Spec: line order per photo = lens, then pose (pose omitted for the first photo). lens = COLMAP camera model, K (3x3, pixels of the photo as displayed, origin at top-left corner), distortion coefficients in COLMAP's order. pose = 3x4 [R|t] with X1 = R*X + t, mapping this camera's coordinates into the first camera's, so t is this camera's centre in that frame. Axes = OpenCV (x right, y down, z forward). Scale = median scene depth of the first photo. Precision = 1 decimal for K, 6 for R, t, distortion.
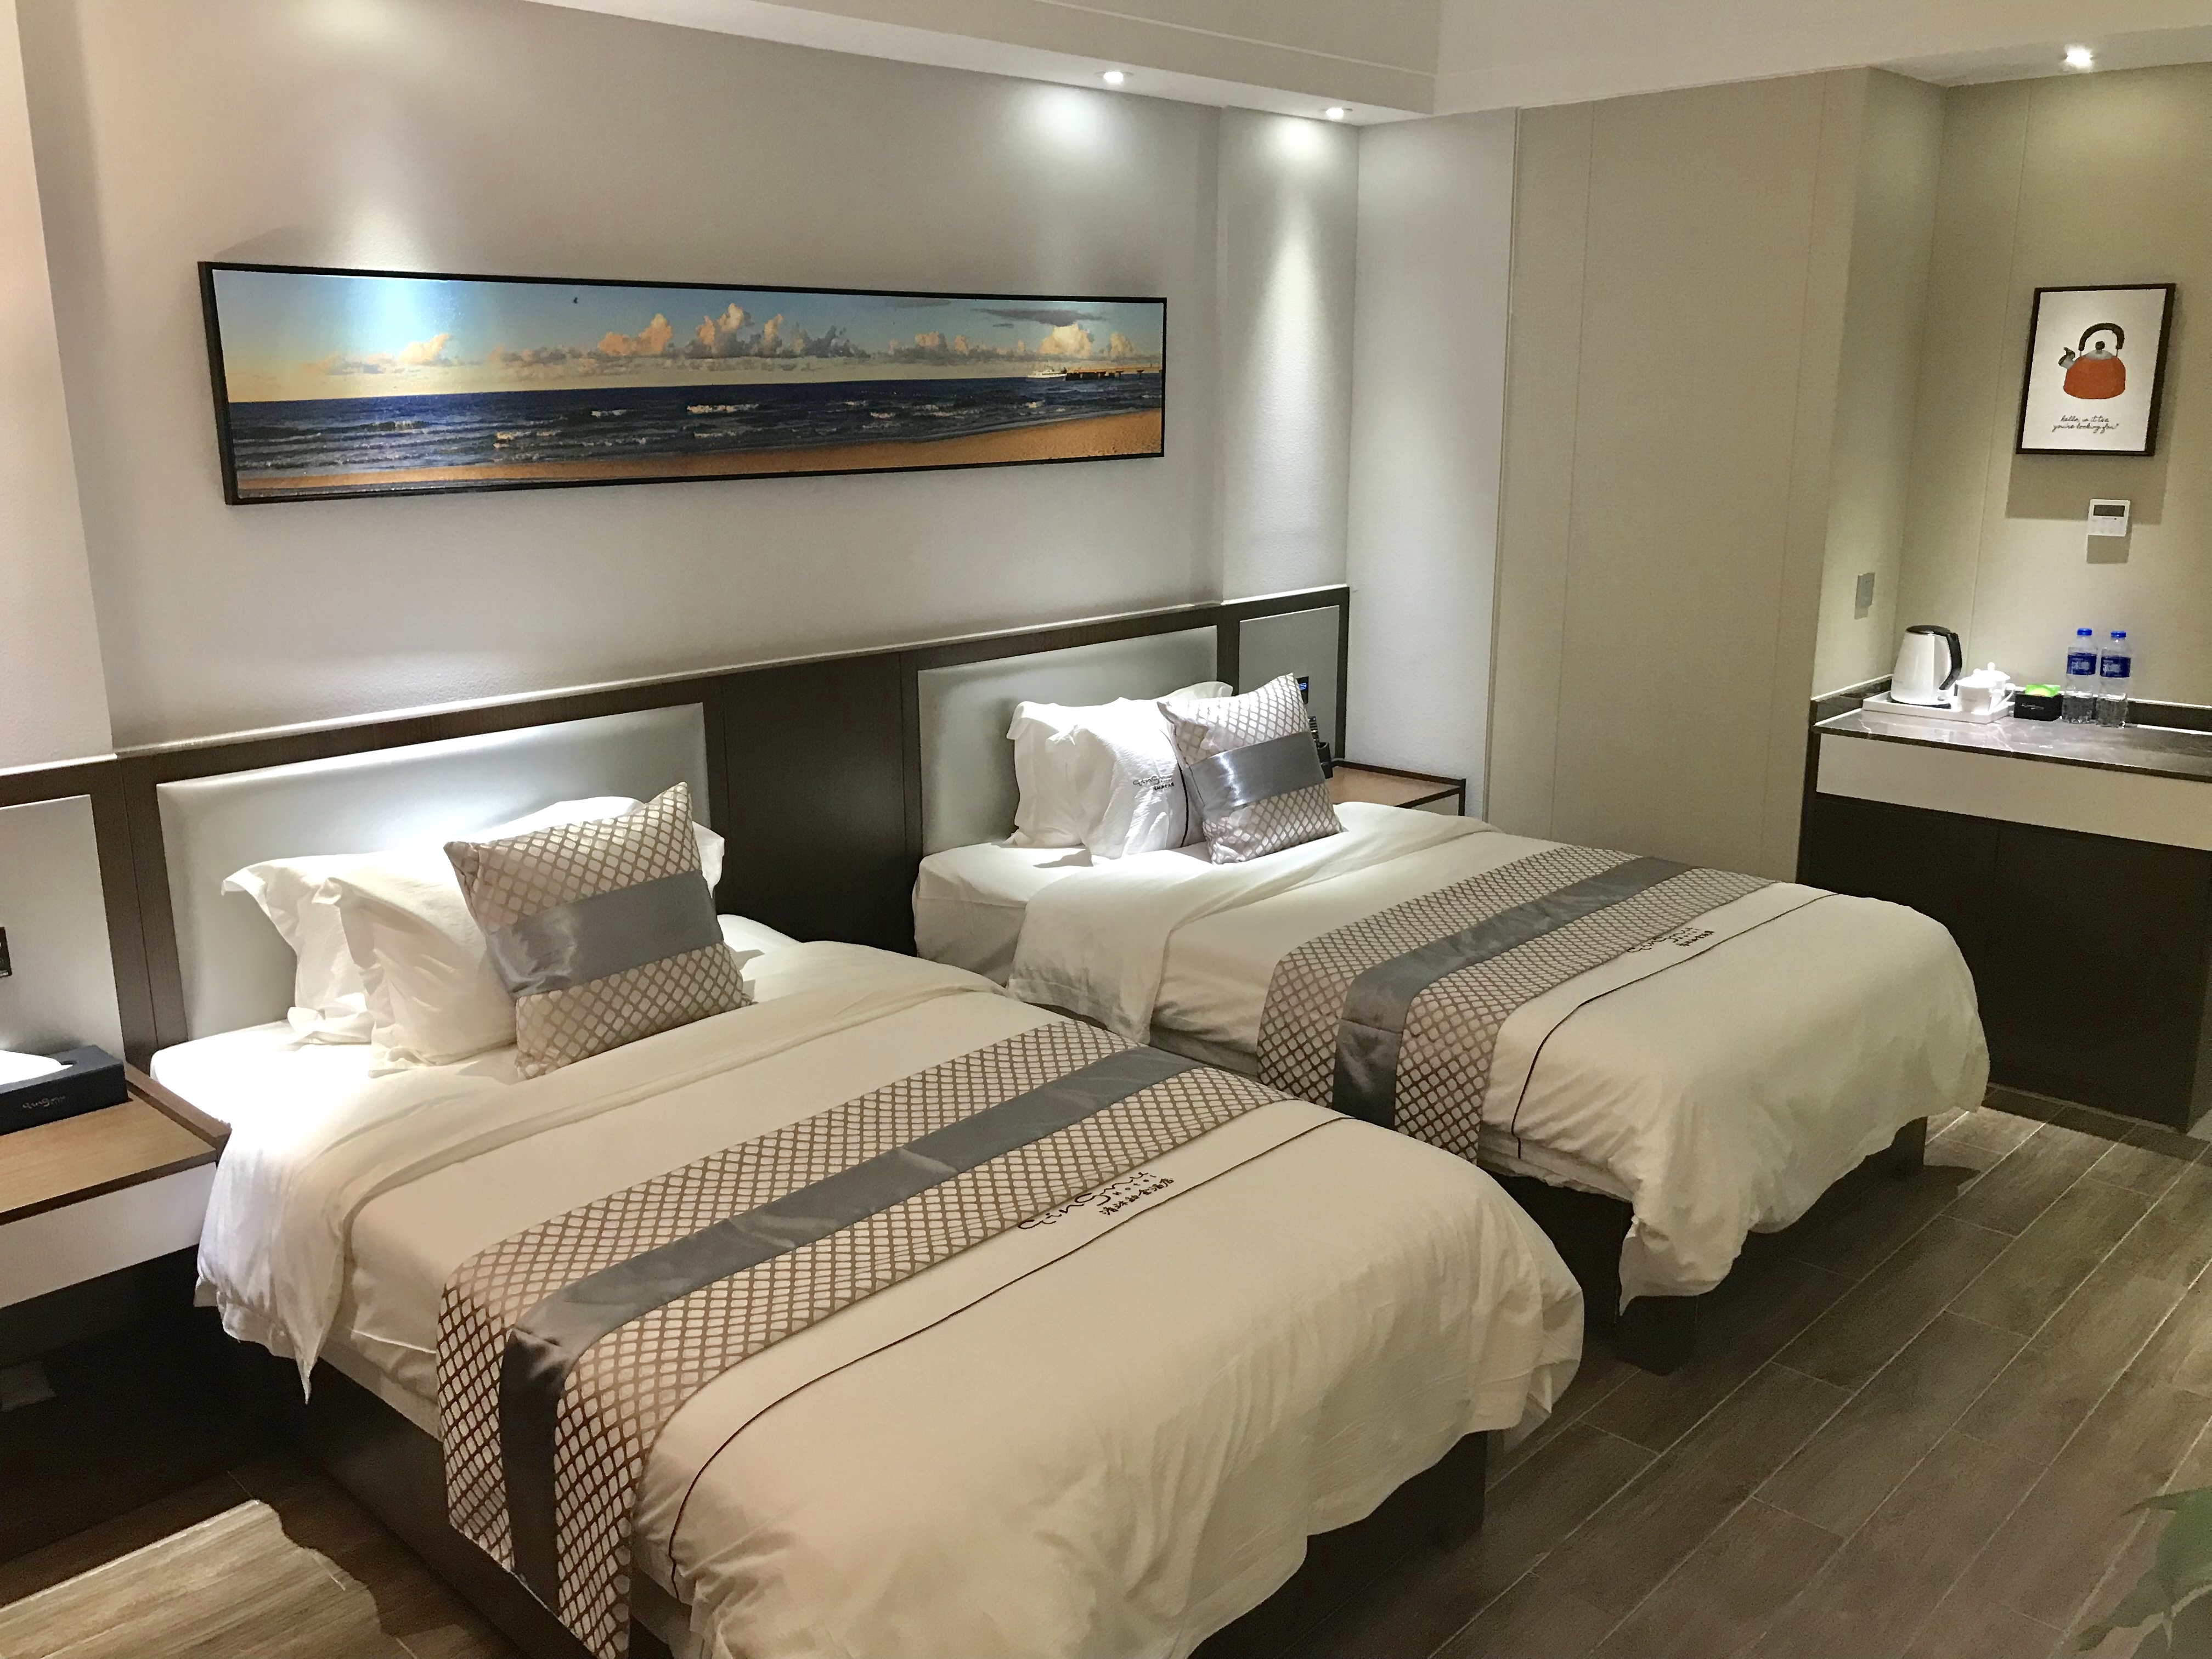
lens RADIAL K [[1899.9, 0, 1097.5], [0, 1899.9, 826.4], [0, 0, 1]] dist [-0.015732, -0.002089]
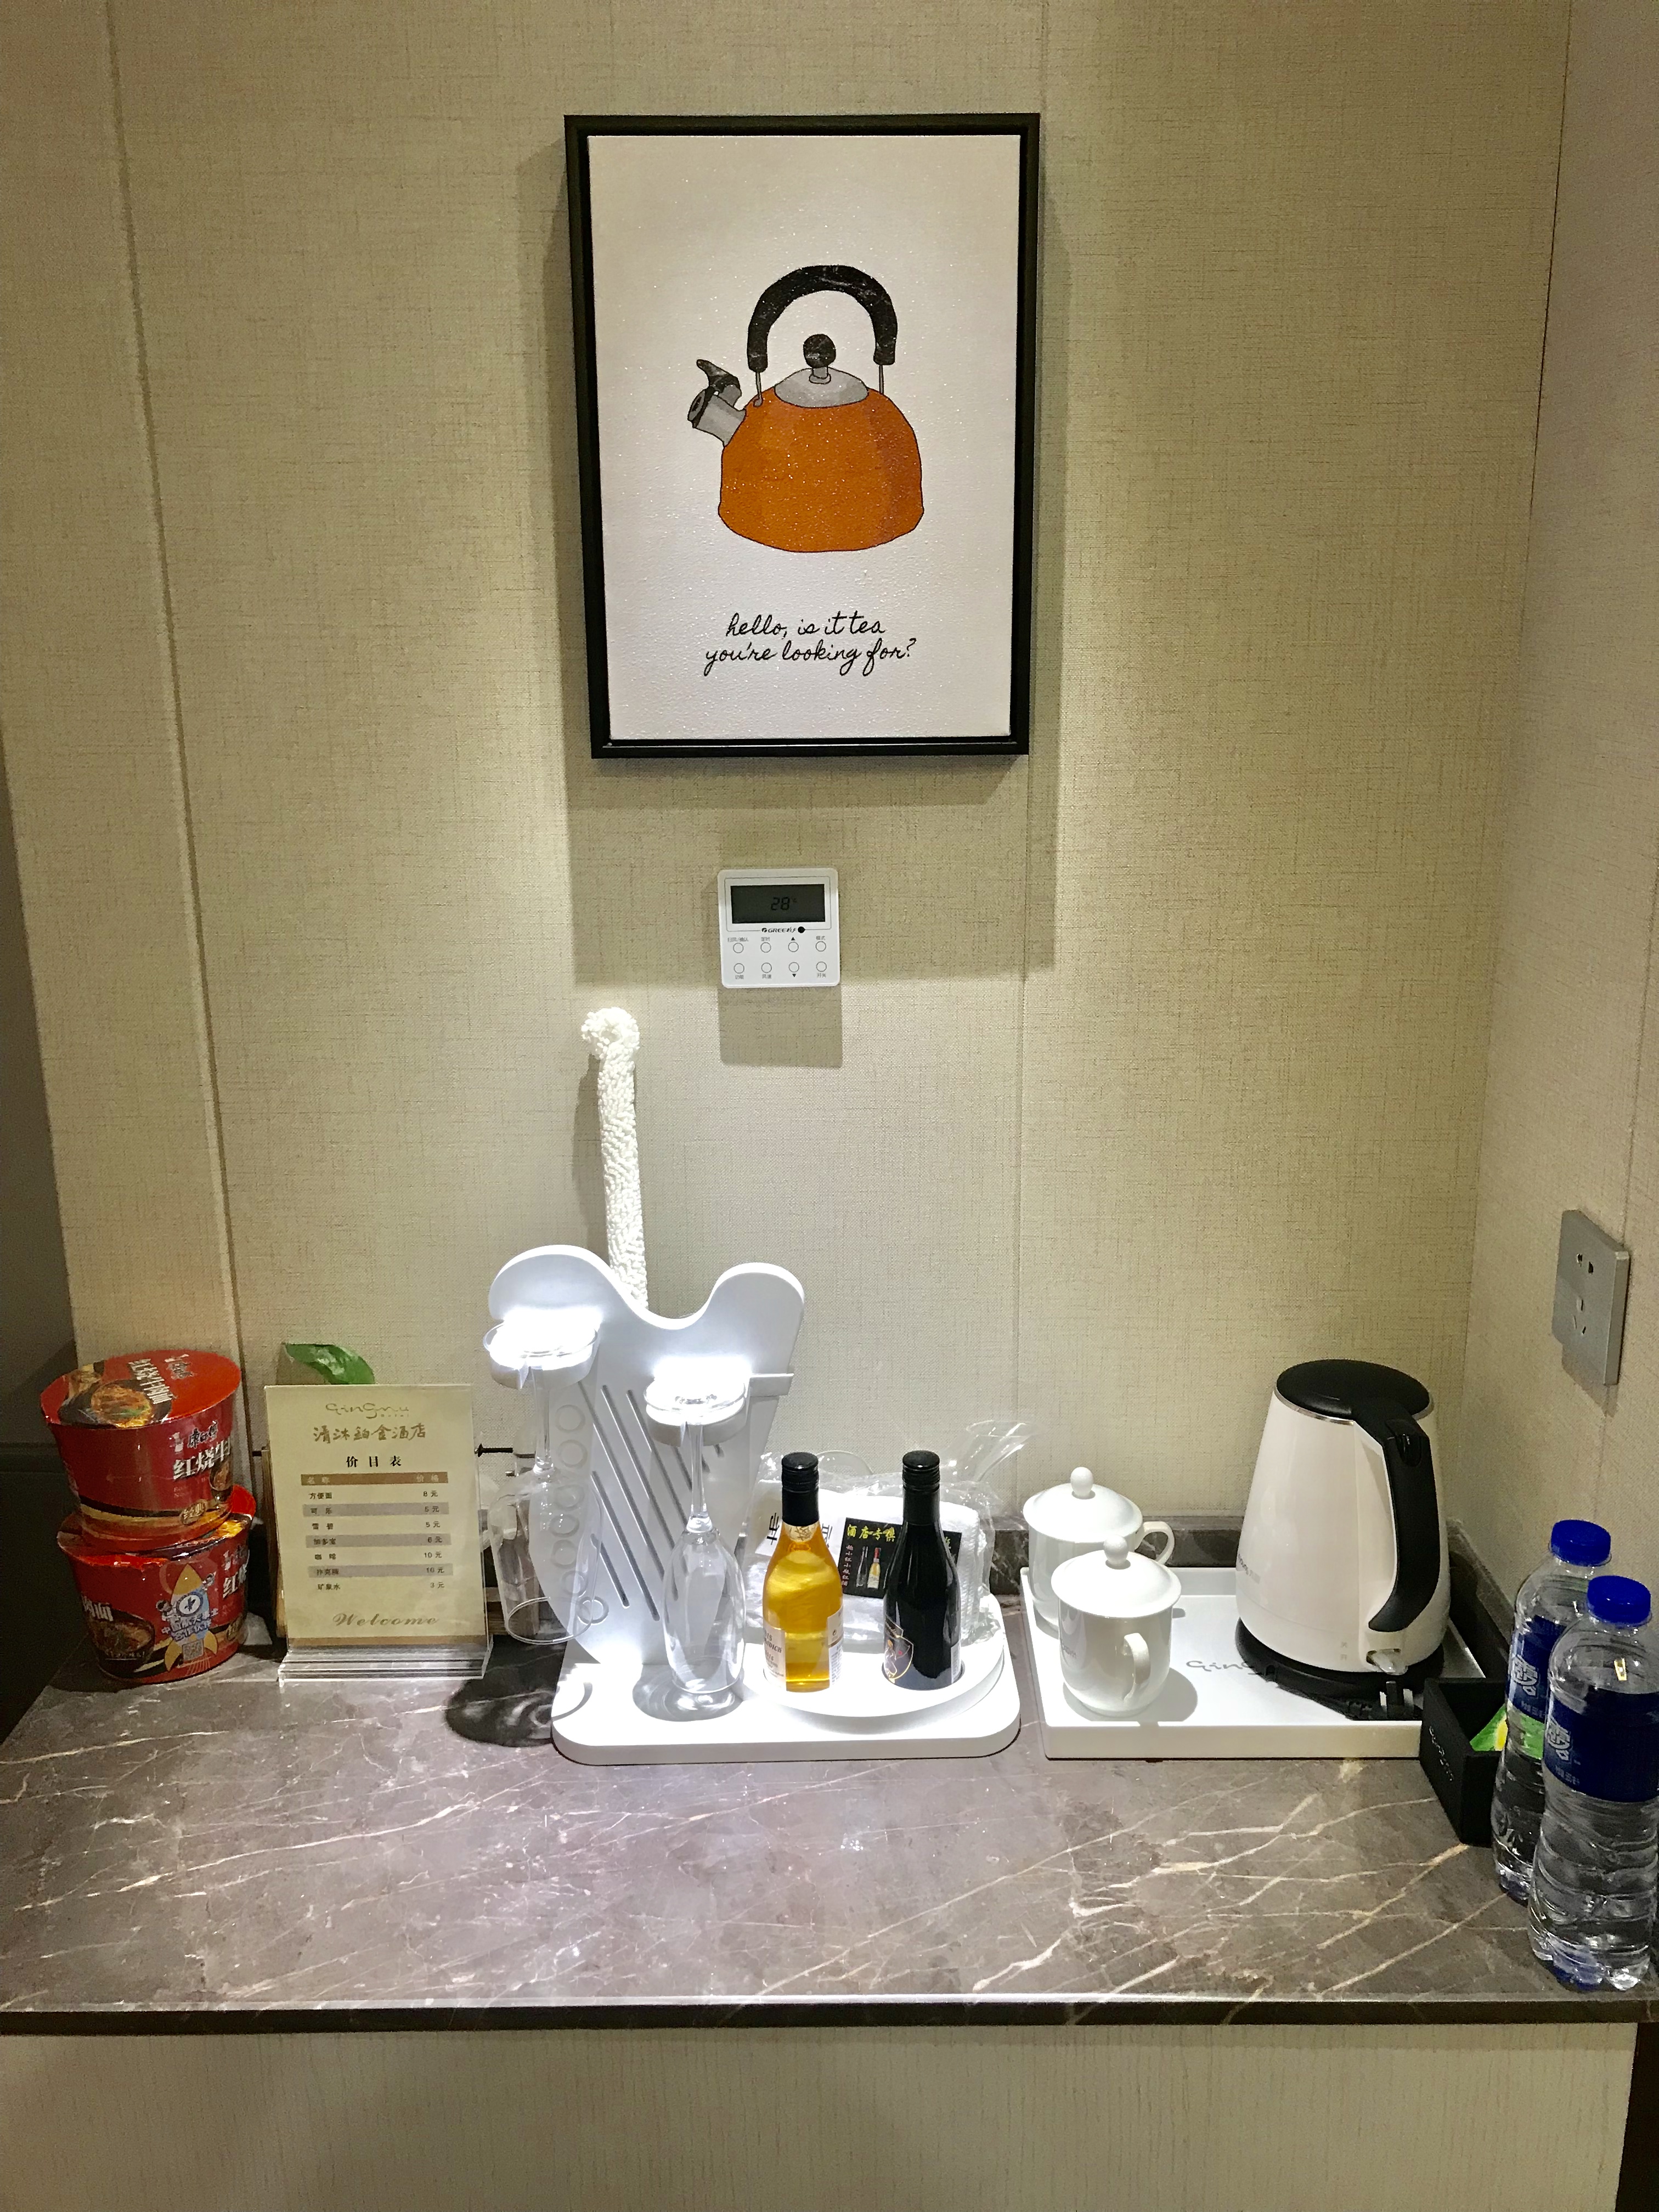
lens RADIAL K [[1845.2, 0, 826.3], [0, 1845.2, 1108.1], [0, 0, 1]] dist [0.041894, -0.021699]
pose [[0.728527, -0.174433, 0.662436, 0.382673], [0.174415, 0.982399, 0.066869, -0.188484], [-0.662440, 0.066823, 0.746128, 0.922272]]
